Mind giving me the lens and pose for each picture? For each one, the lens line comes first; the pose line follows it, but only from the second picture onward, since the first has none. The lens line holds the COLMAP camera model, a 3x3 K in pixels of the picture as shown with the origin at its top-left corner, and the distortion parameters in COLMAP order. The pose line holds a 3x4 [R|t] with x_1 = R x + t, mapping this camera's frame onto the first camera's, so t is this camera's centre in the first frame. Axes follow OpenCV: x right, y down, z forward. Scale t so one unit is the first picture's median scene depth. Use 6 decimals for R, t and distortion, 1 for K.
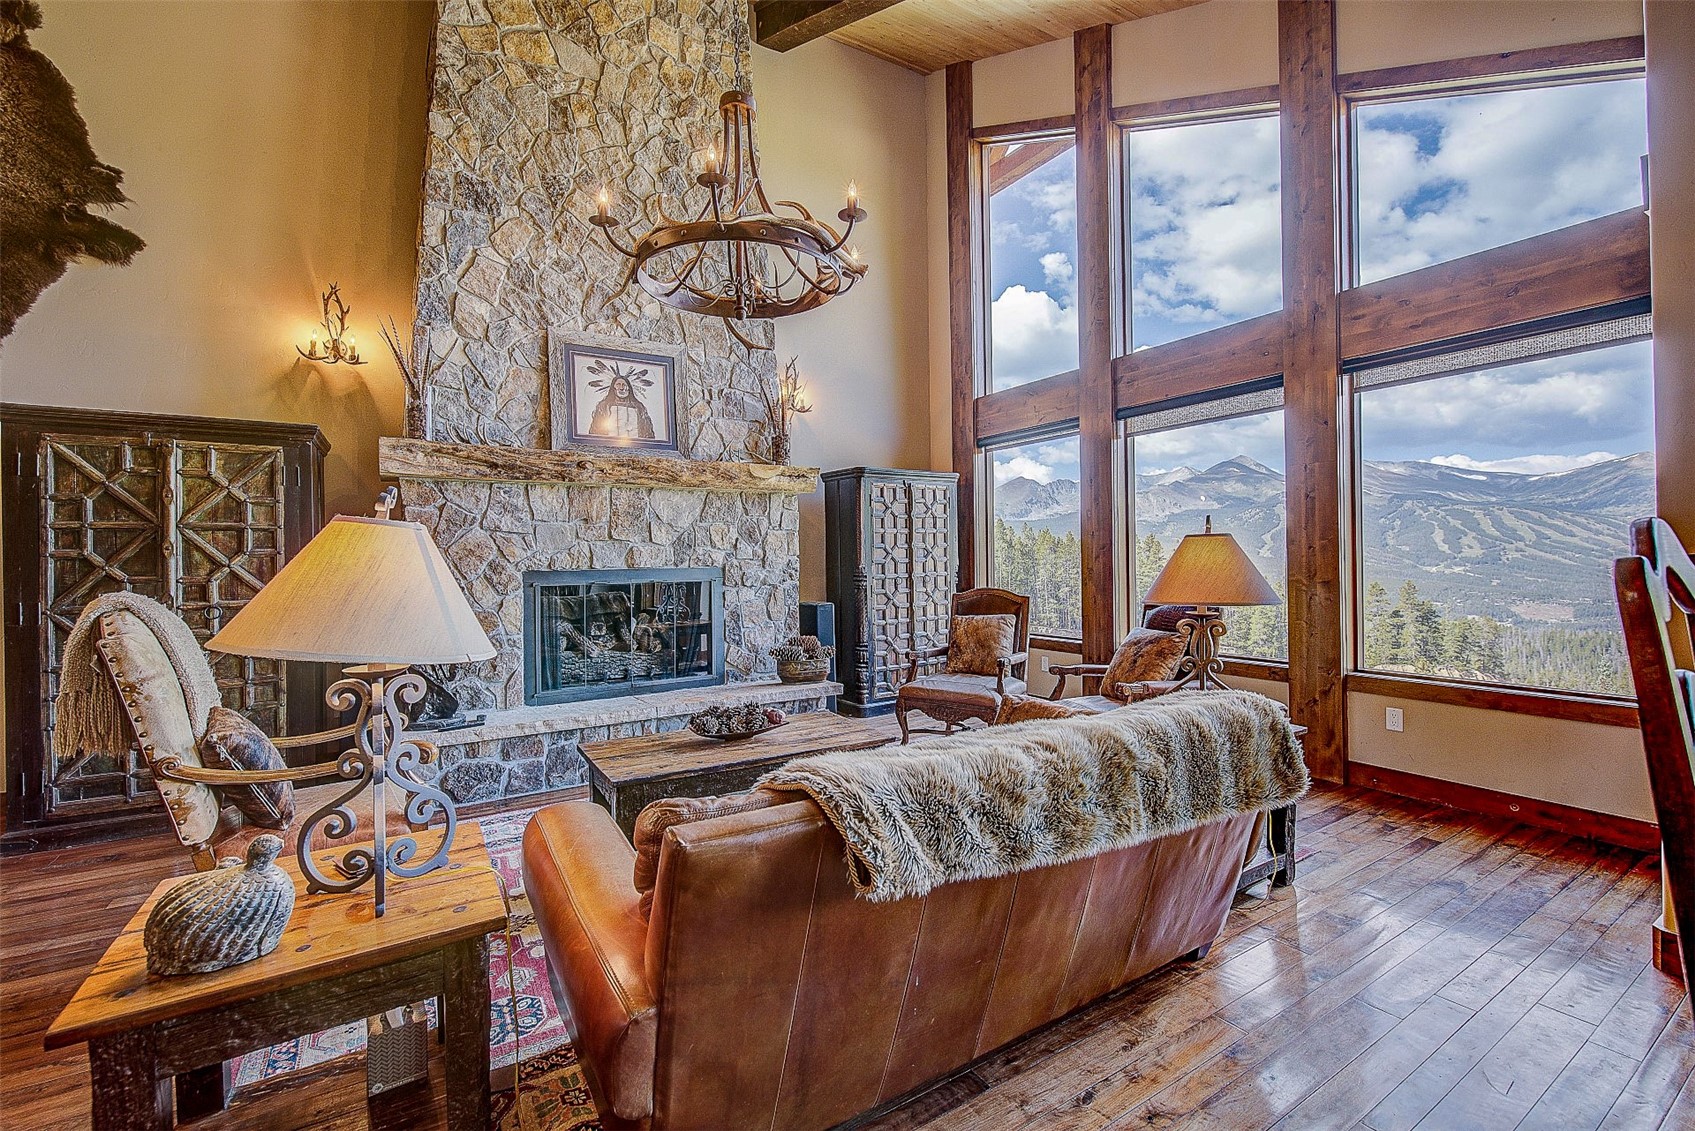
lens RADIAL K [[719.9, 0, 850.3], [0, 719.9, 560.0], [0, 0, 1]] dist [0.017627, -0.010370]
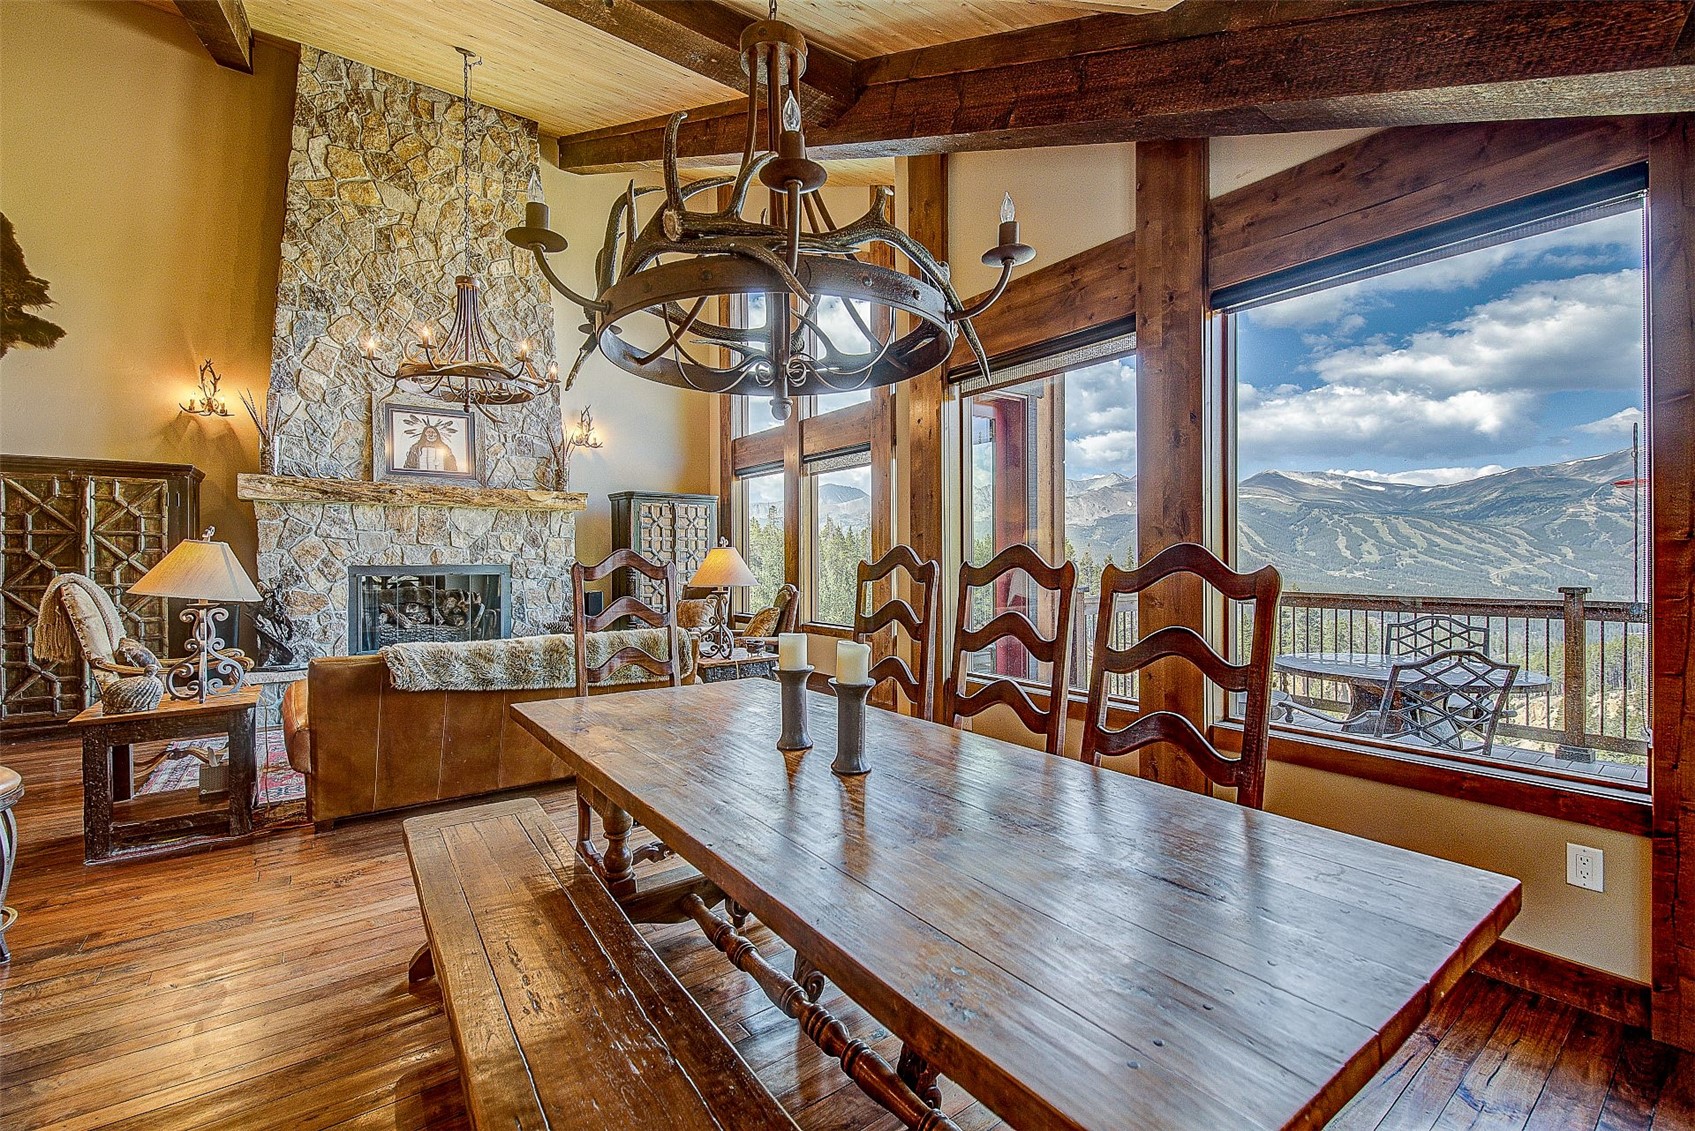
lens RADIAL K [[719.9, 0, 850.3], [0, 719.9, 560.0], [0, 0, 1]] dist [0.017627, -0.010370]
pose [[0.996337, 0.009181, 0.085018, 0.406397], [-0.009156, 0.999958, -0.000680, -0.003892], [-0.085021, -0.000101, 0.996379, -0.500104]]
